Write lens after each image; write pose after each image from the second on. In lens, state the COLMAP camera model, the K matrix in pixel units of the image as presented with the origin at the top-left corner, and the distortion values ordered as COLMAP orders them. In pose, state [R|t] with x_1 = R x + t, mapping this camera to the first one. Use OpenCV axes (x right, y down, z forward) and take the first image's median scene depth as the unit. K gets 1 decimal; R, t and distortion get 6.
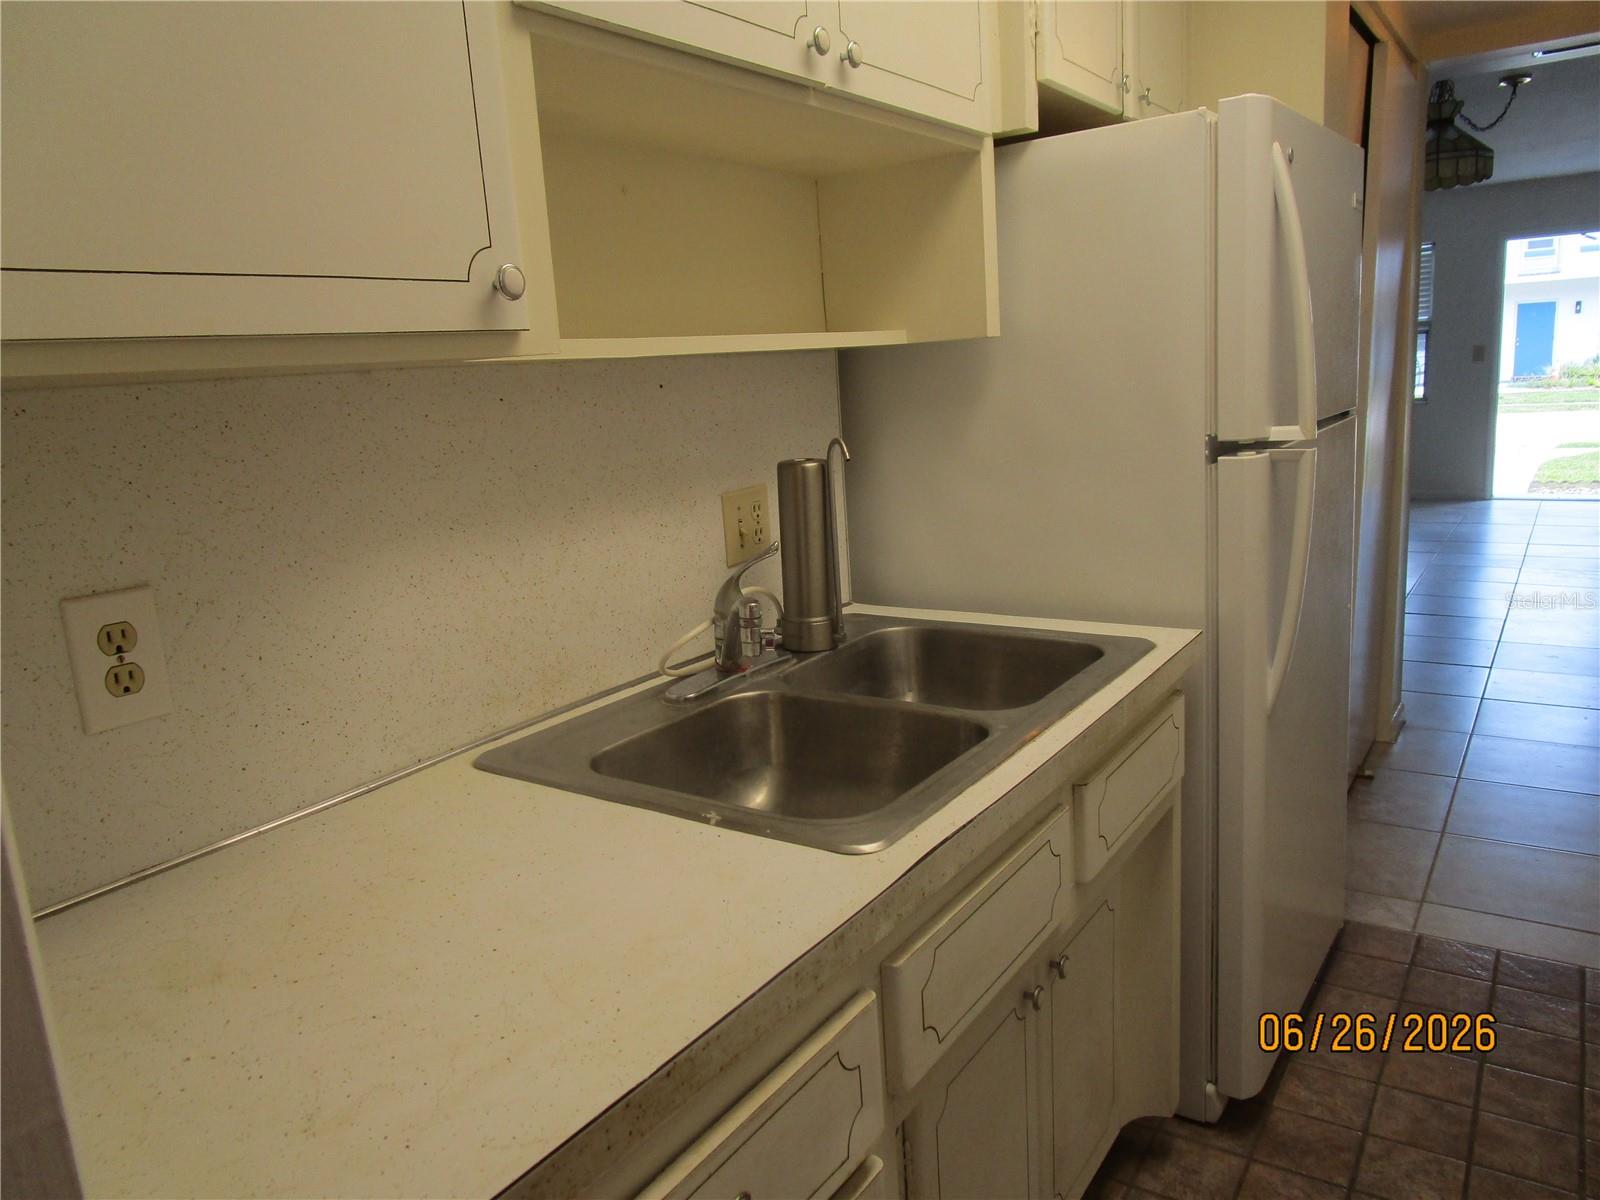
lens RADIAL K [[1144.3, 0, 798.3], [0, 1144.3, 606.8], [0, 0, 1]] dist [-0.023396, 0.011226]
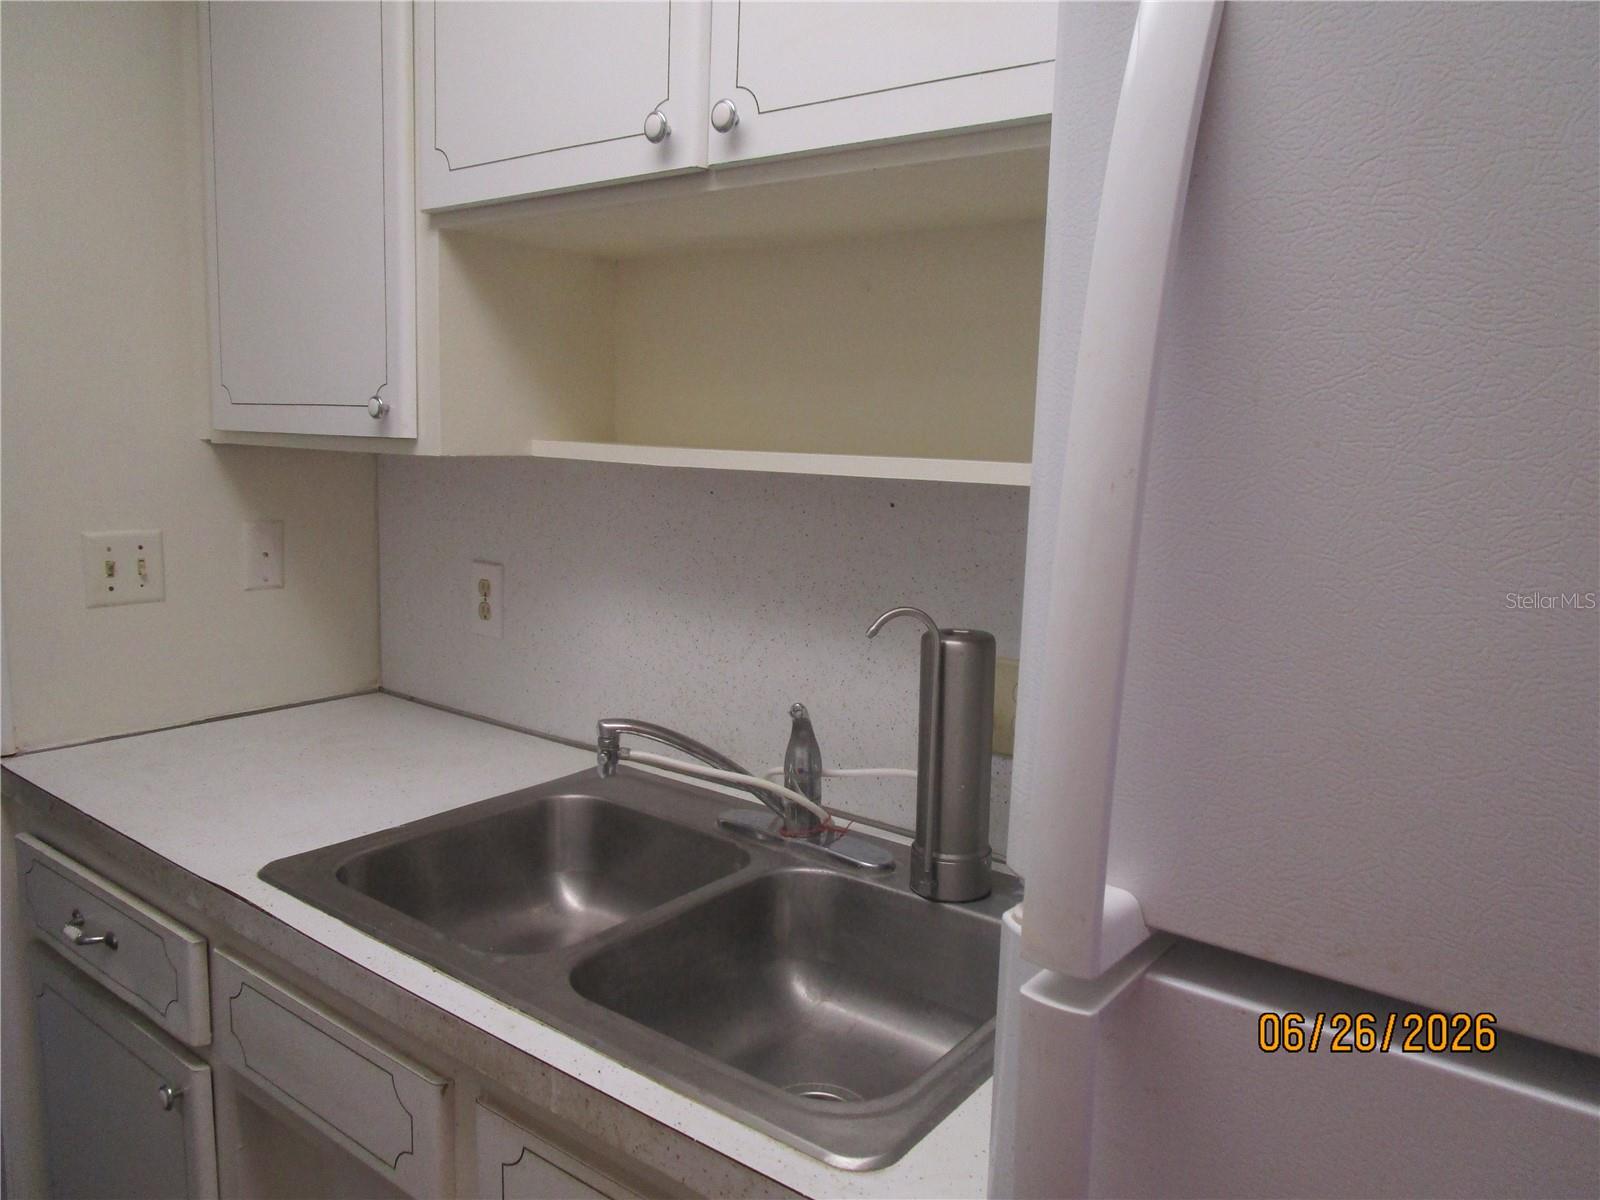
lens RADIAL K [[1144.3, 0, 798.3], [0, 1144.3, 606.8], [0, 0, 1]] dist [-0.023396, 0.011226]
pose [[-0.056836, 0.212194, -0.975573, 1.038916], [-0.229932, 0.948104, 0.219615, -0.410616], [0.971546, 0.236798, -0.005096, 1.334615]]
